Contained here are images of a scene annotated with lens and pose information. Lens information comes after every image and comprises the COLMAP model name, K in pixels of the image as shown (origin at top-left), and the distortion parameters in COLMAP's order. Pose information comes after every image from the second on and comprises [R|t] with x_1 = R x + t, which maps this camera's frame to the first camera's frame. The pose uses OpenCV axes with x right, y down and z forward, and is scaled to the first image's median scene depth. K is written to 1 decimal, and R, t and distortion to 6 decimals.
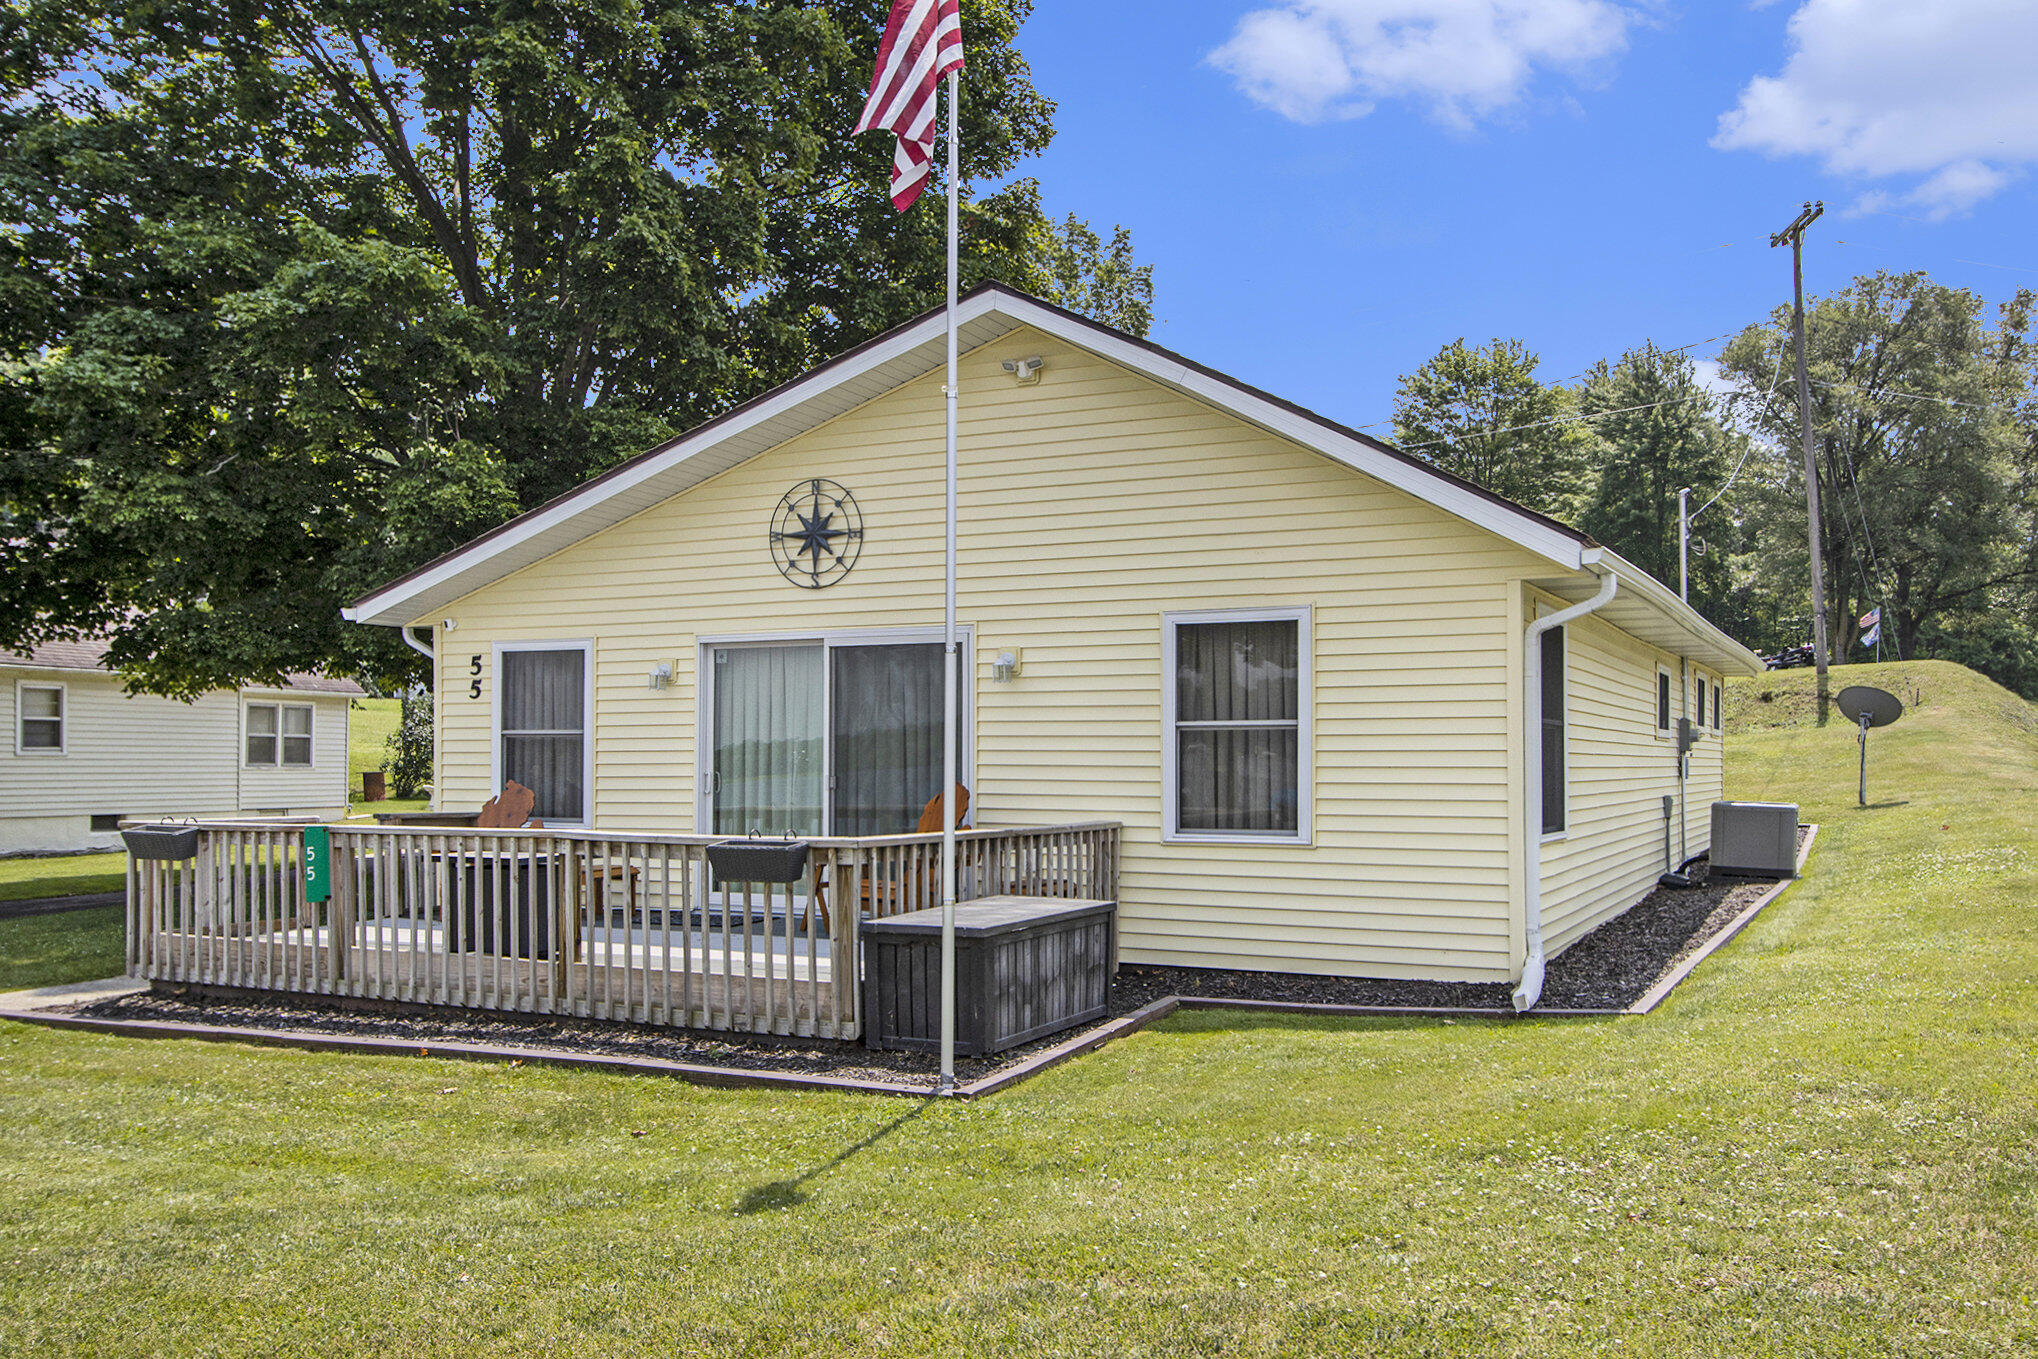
lens RADIAL K [[1742.4, 0, 1003.1], [0, 1742.4, 737.1], [0, 0, 1]] dist [0.018732, 0.002175]
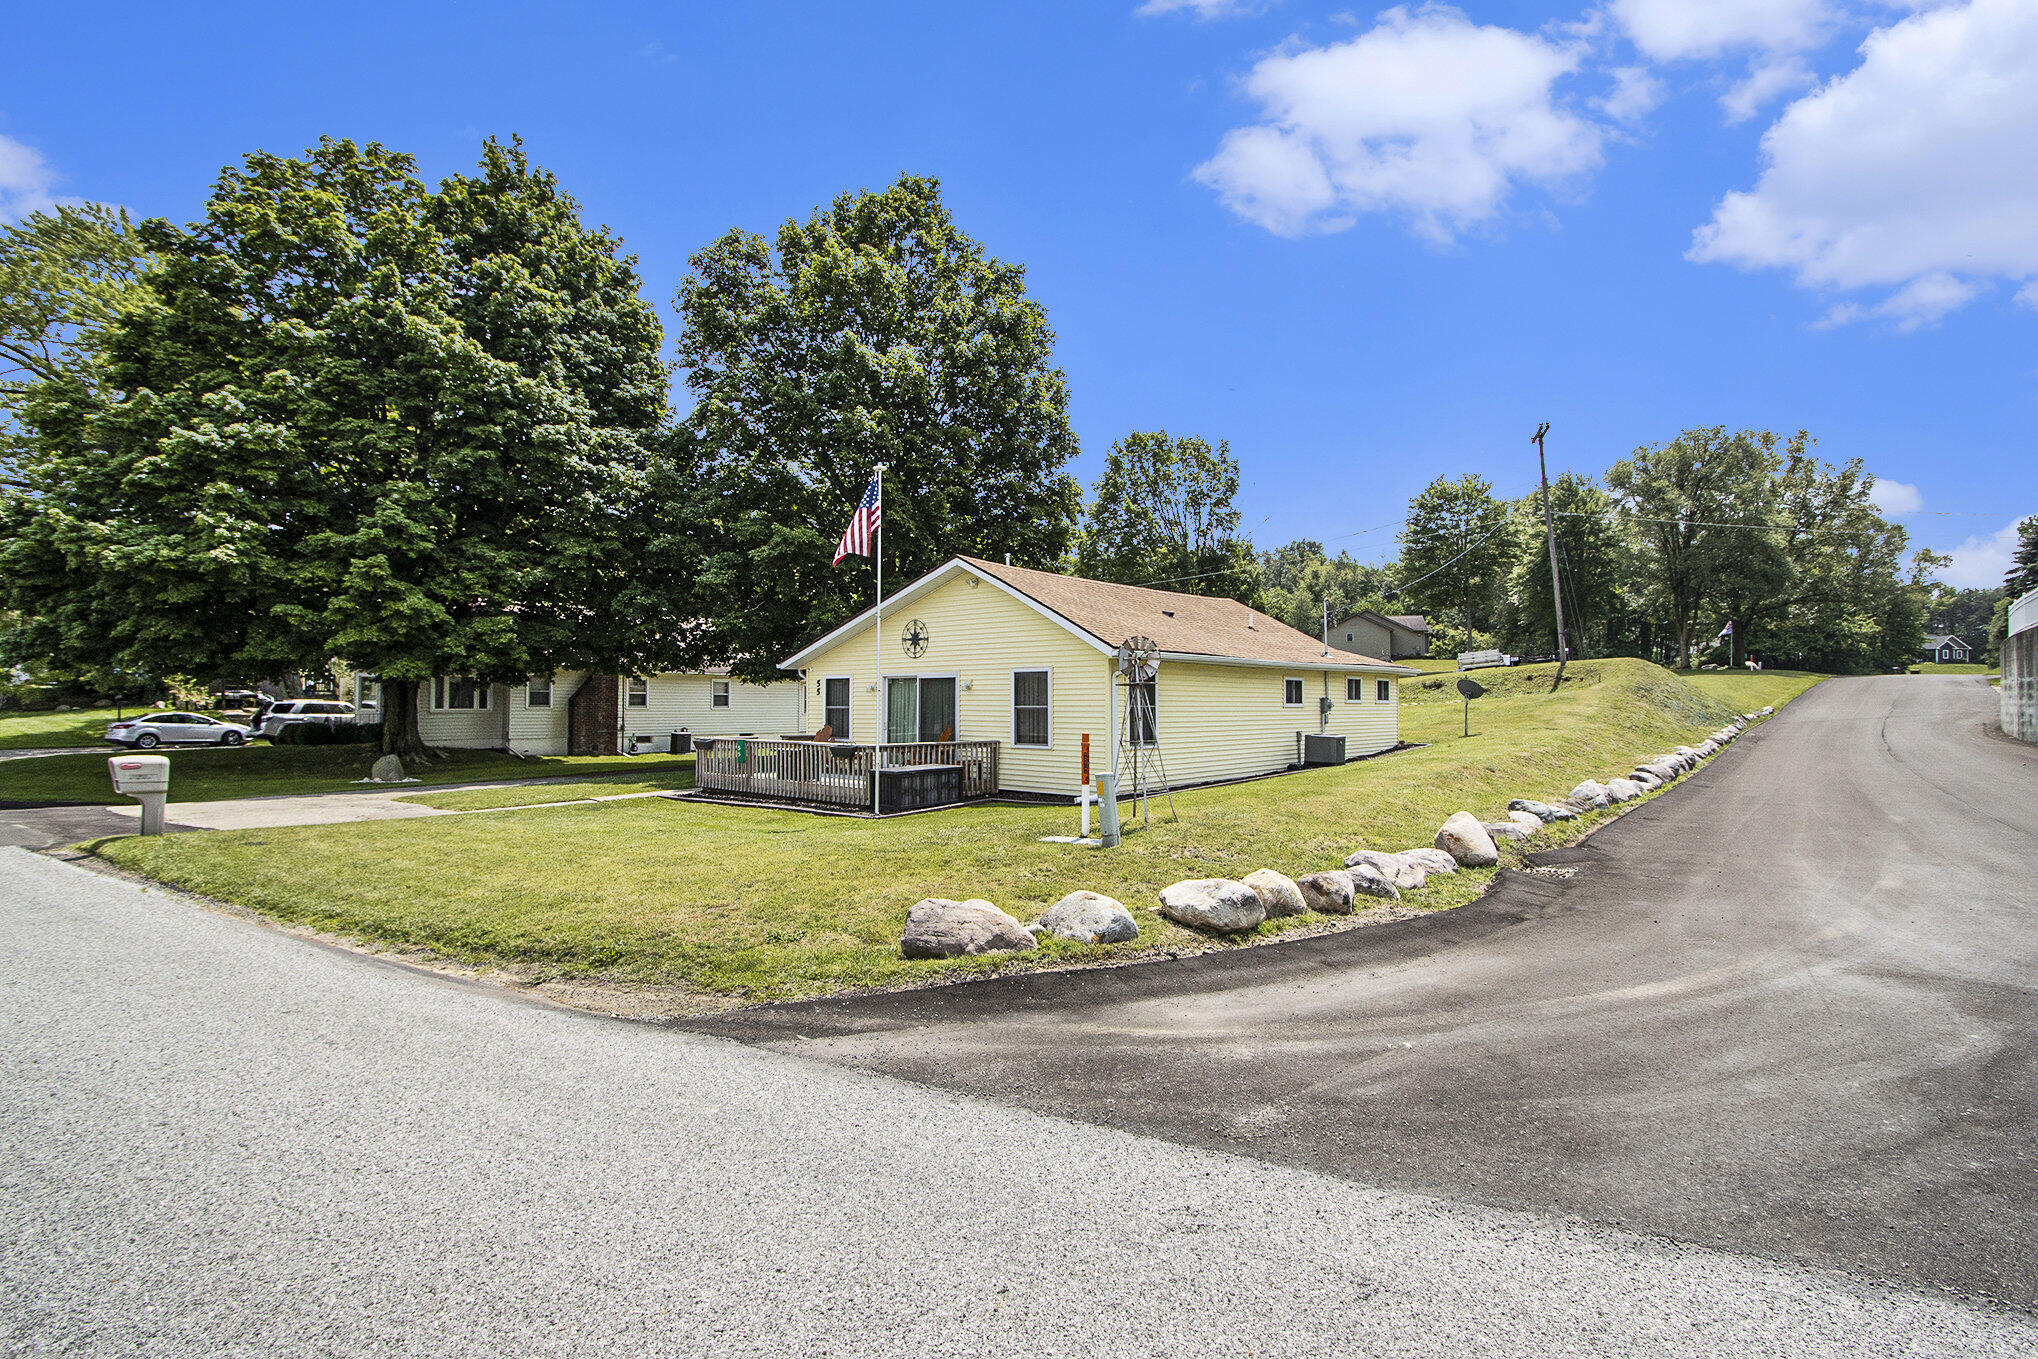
lens RADIAL K [[948.9, 0, 1010.9], [0, 948.9, 696.9], [0, 0, 1]] dist [-0.011803, 0.001446]
pose [[0.969244, -0.002245, -0.246091, 0.454809], [0.003688, 0.999979, 0.005403, -0.030936], [0.246073, -0.006144, 0.969232, -0.505637]]
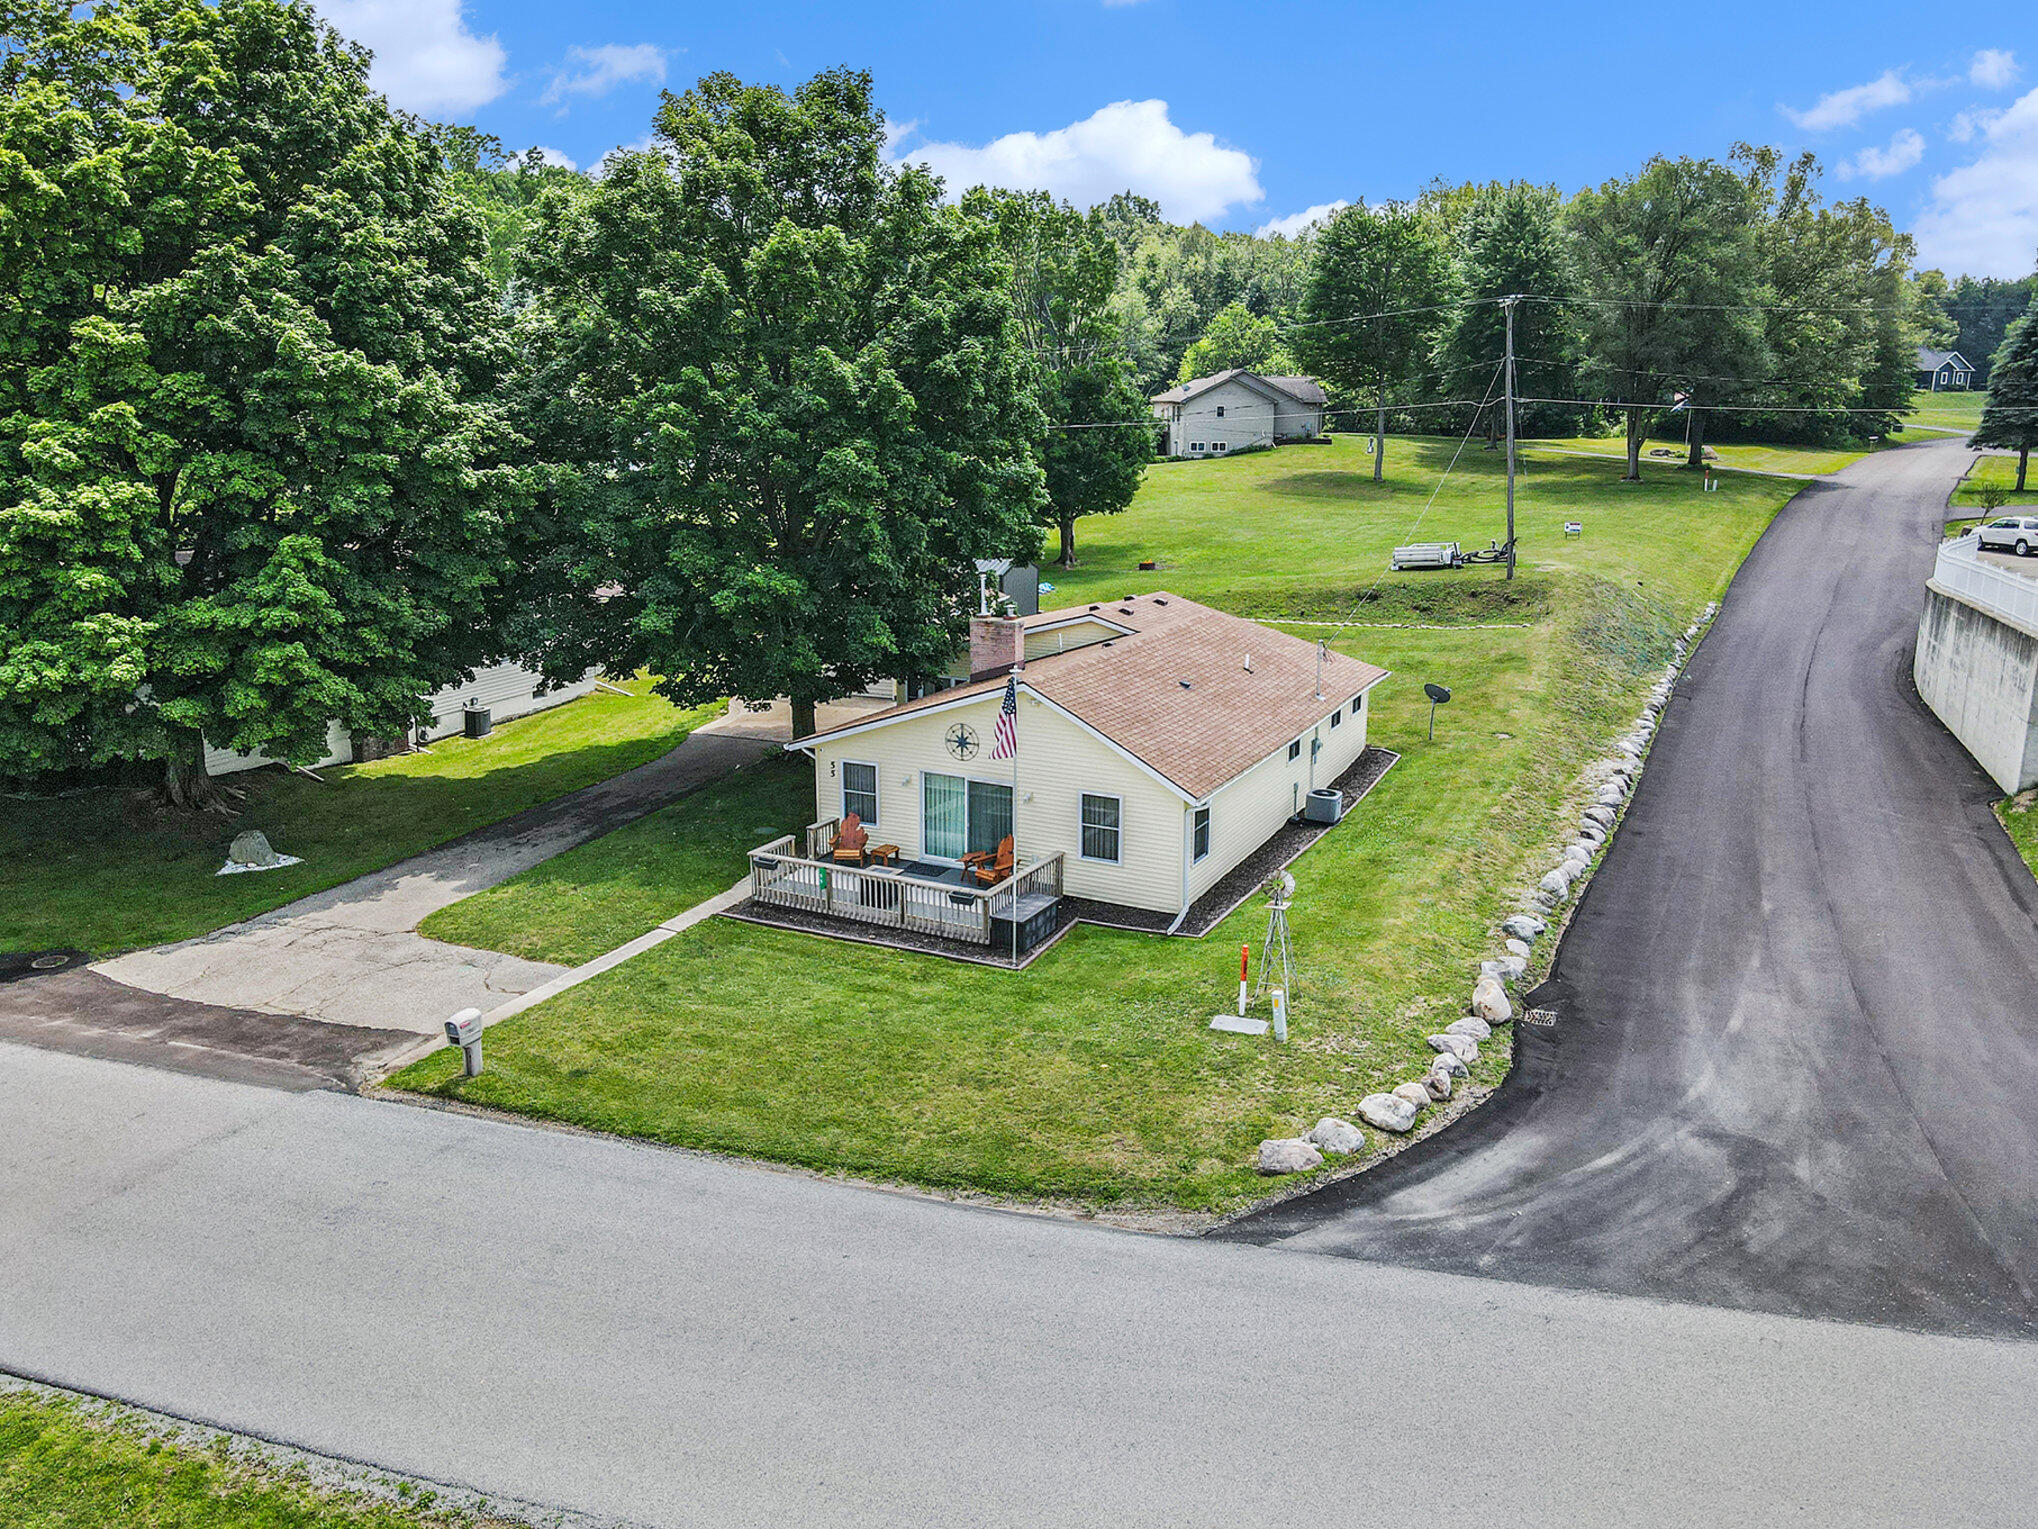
lens RADIAL K [[1520.4, 0, 1014.6], [0, 1520.4, 762.8], [0, 0, 1]] dist [0.045827, -0.008929]
pose [[0.999990, 0.003235, 0.003074, -0.029346], [-0.003897, 0.968690, 0.248241, -0.751362], [-0.002175, -0.248251, 0.968693, -1.534190]]
